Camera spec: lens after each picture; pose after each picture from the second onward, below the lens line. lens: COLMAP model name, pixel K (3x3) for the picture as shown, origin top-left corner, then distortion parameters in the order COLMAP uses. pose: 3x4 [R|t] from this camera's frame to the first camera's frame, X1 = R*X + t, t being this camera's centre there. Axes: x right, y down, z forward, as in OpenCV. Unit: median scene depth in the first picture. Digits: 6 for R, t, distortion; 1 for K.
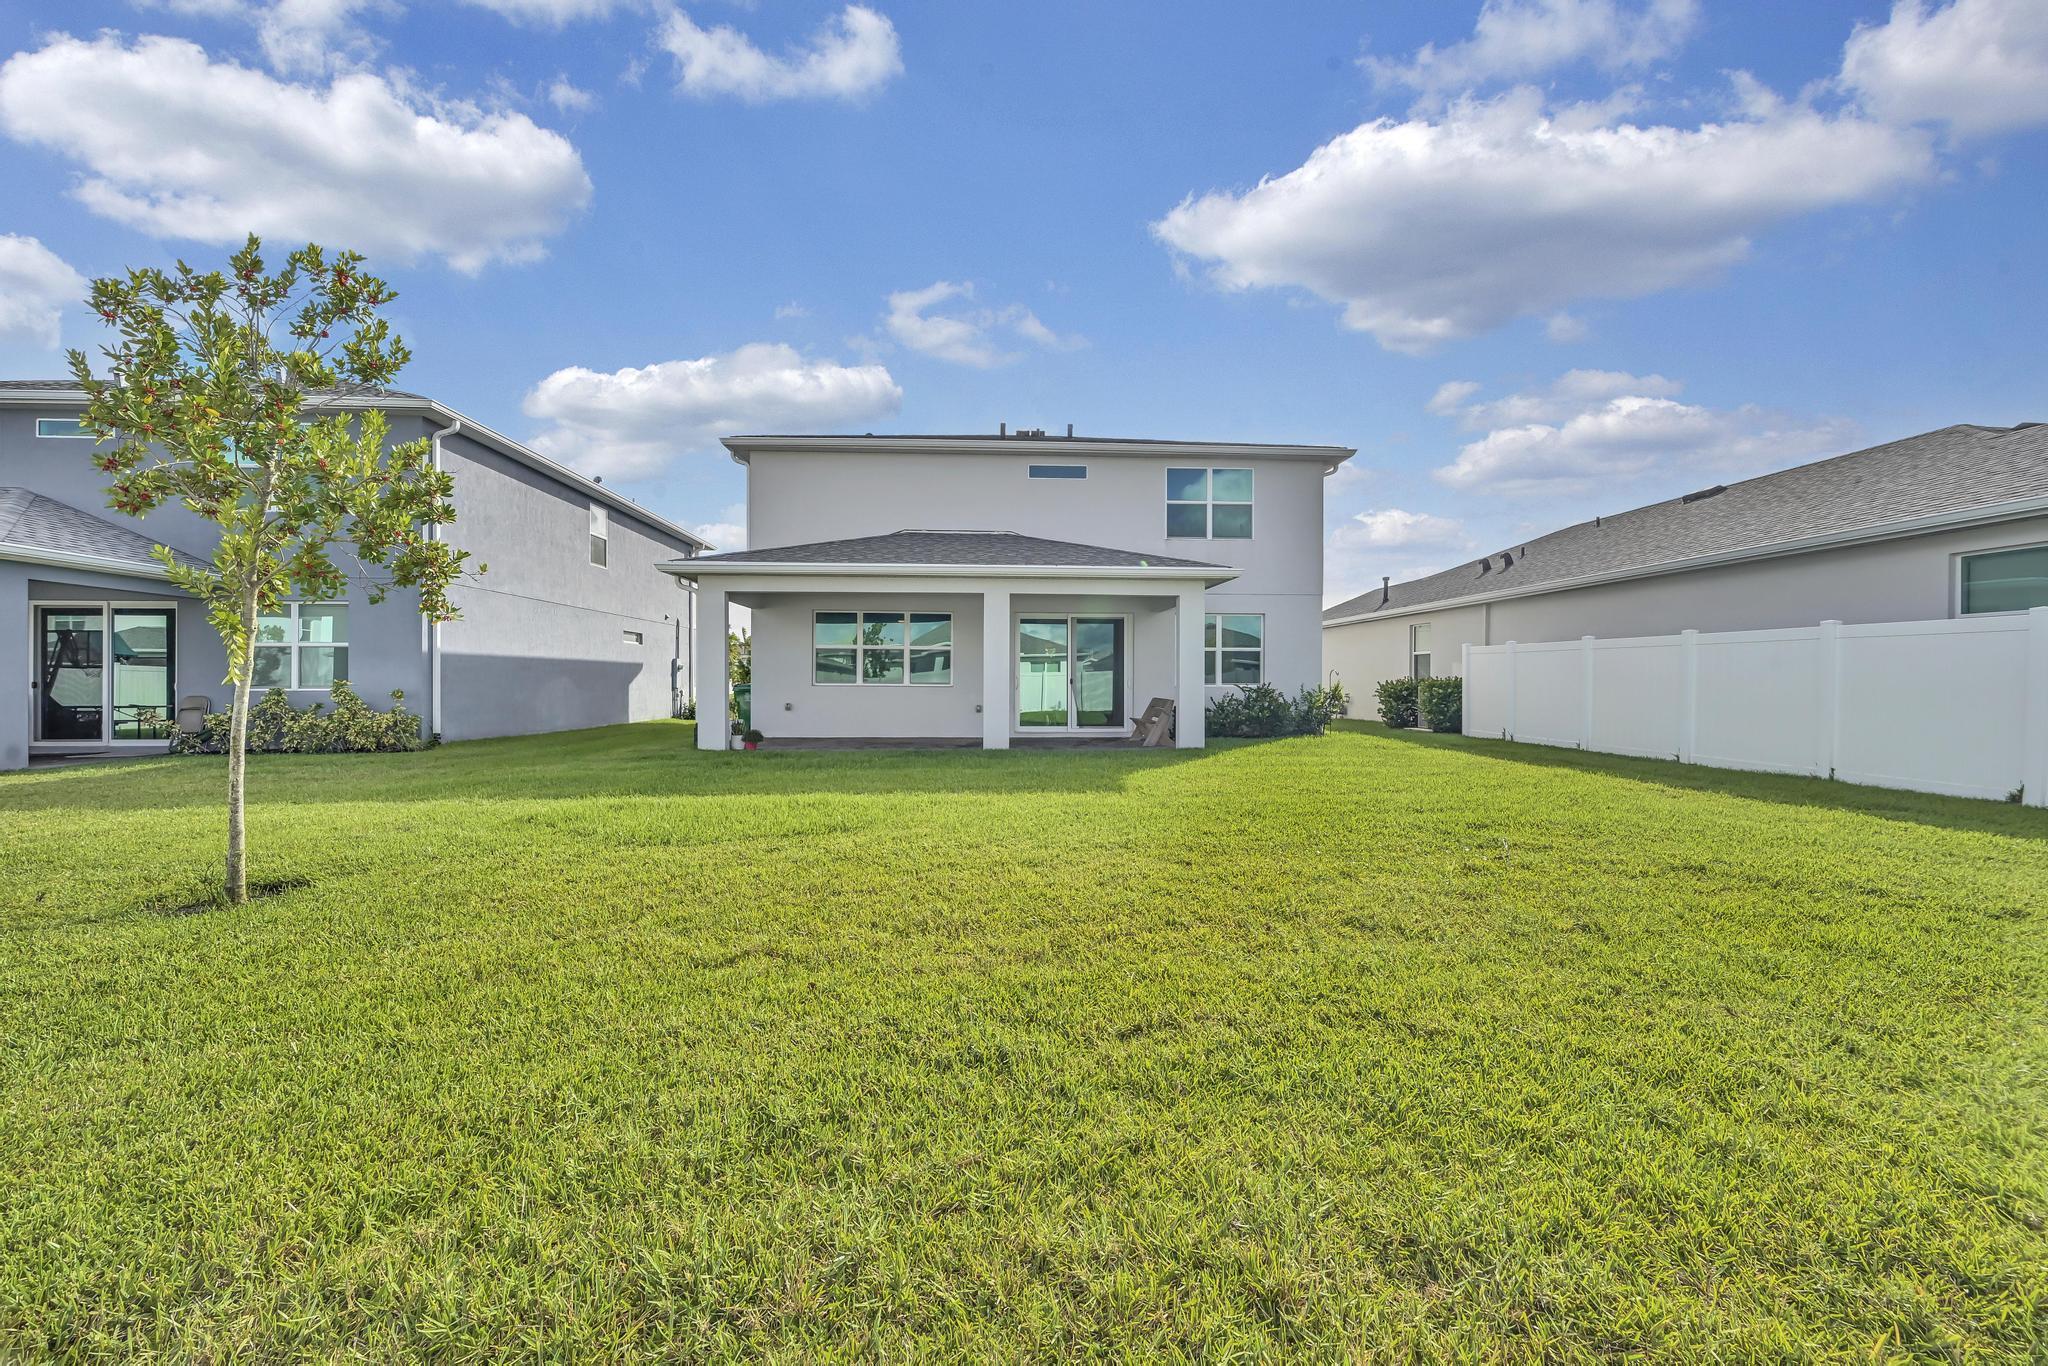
lens RADIAL K [[798.7, 0, 1024.7], [0, 798.7, 685.0], [0, 0, 1]] dist [0.000096, 0.000026]
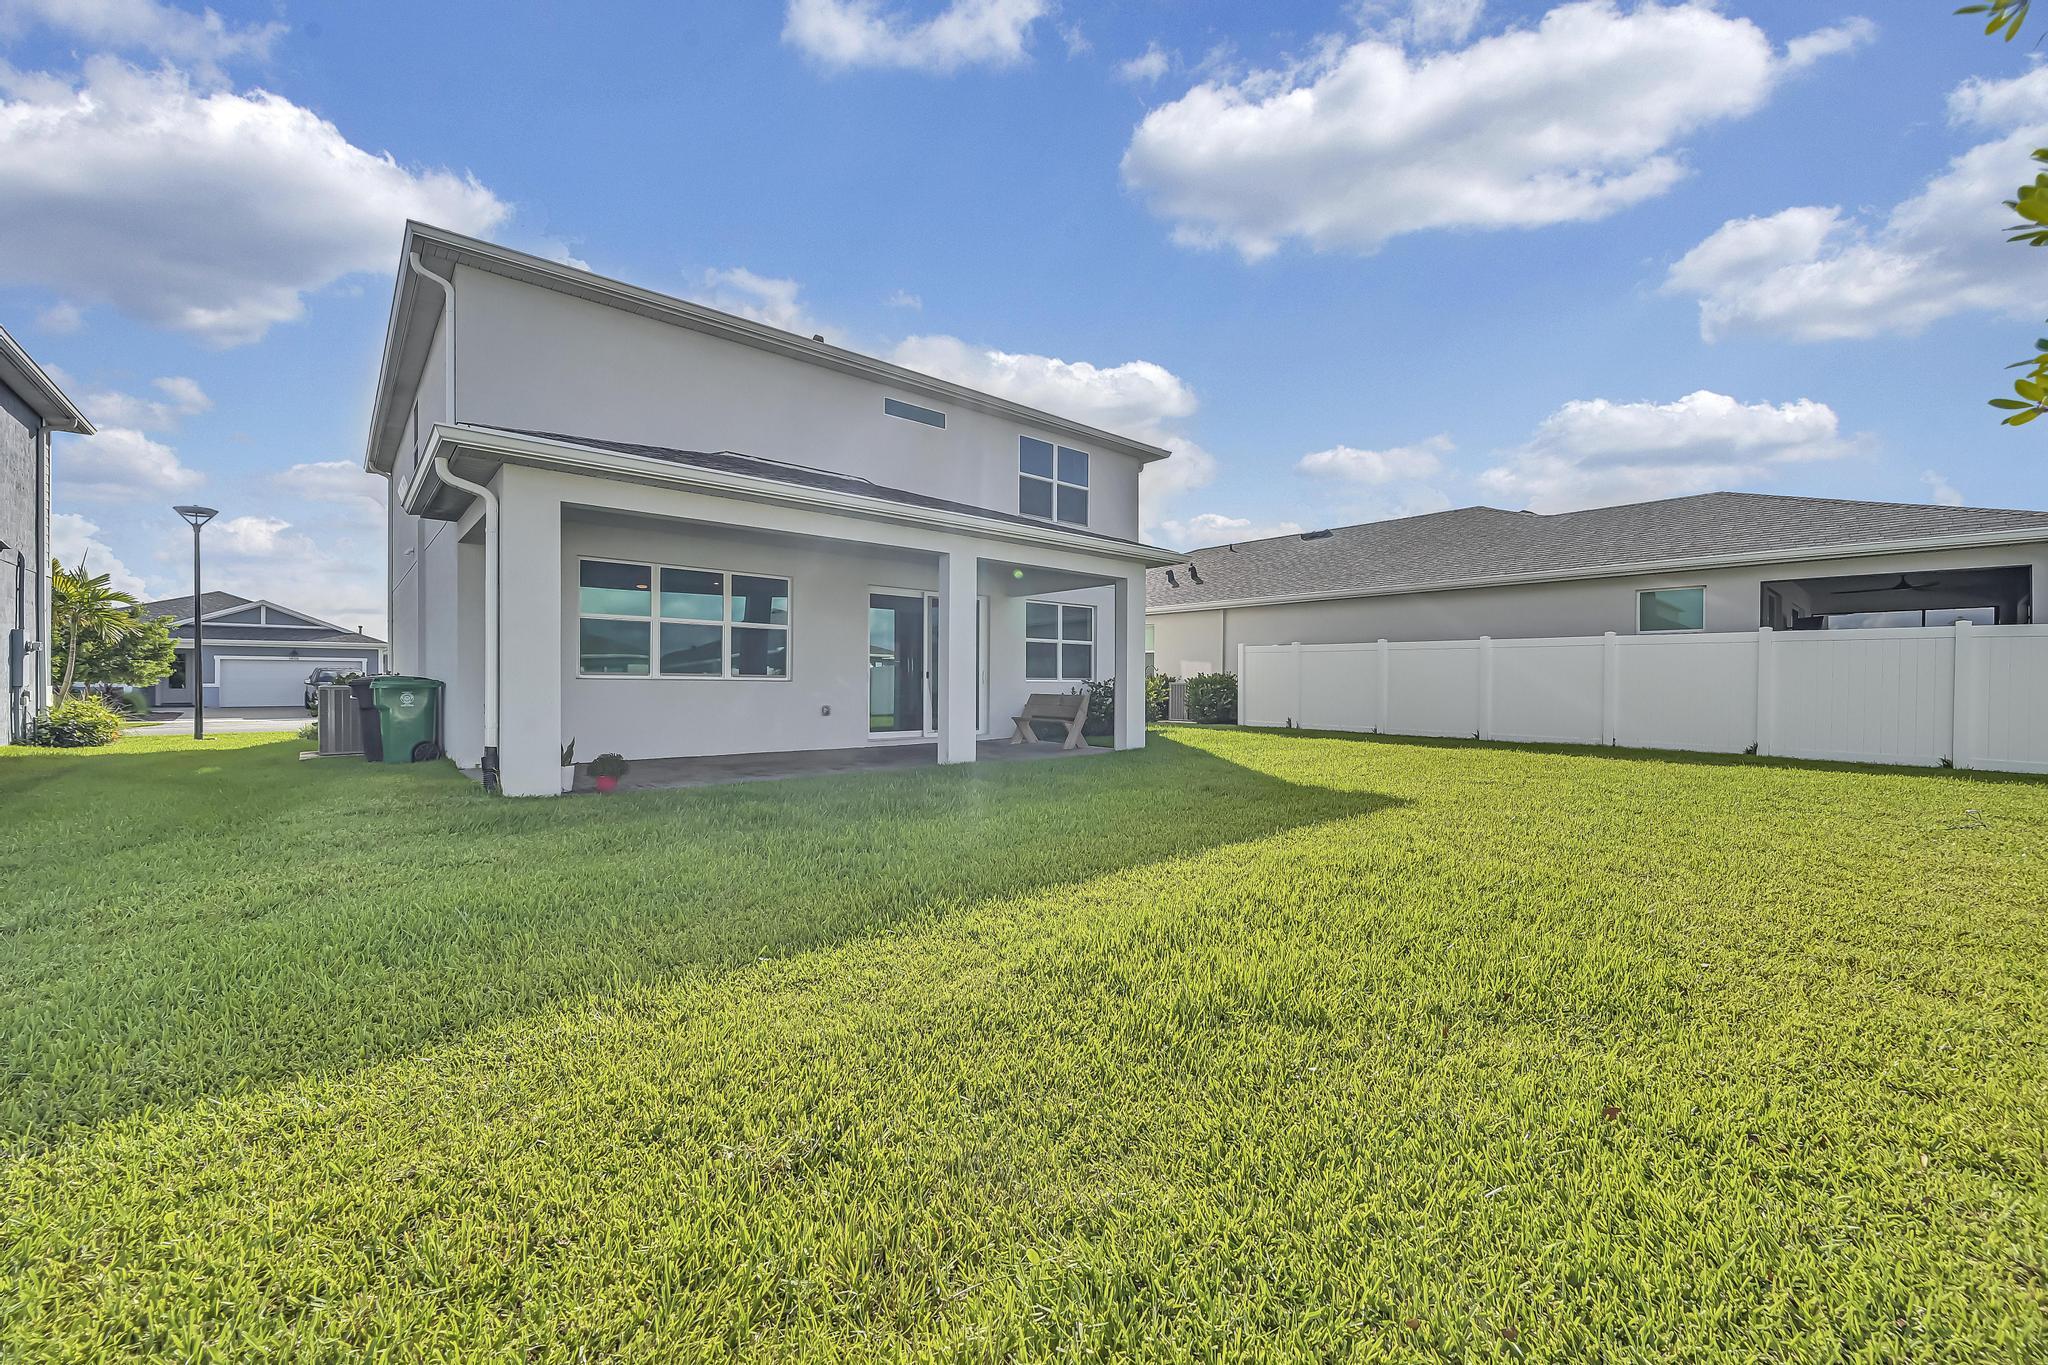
lens RADIAL K [[798.7, 0, 1023.5], [0, 798.7, 681.9], [0, 0, 1]] dist [0.000096, 0.000026]
pose [[0.790996, 0.001216, 0.611820, -0.365446], [0.002125, 0.999987, -0.004735, 0.006325], [-0.611817, 0.005046, 0.790983, 0.300678]]
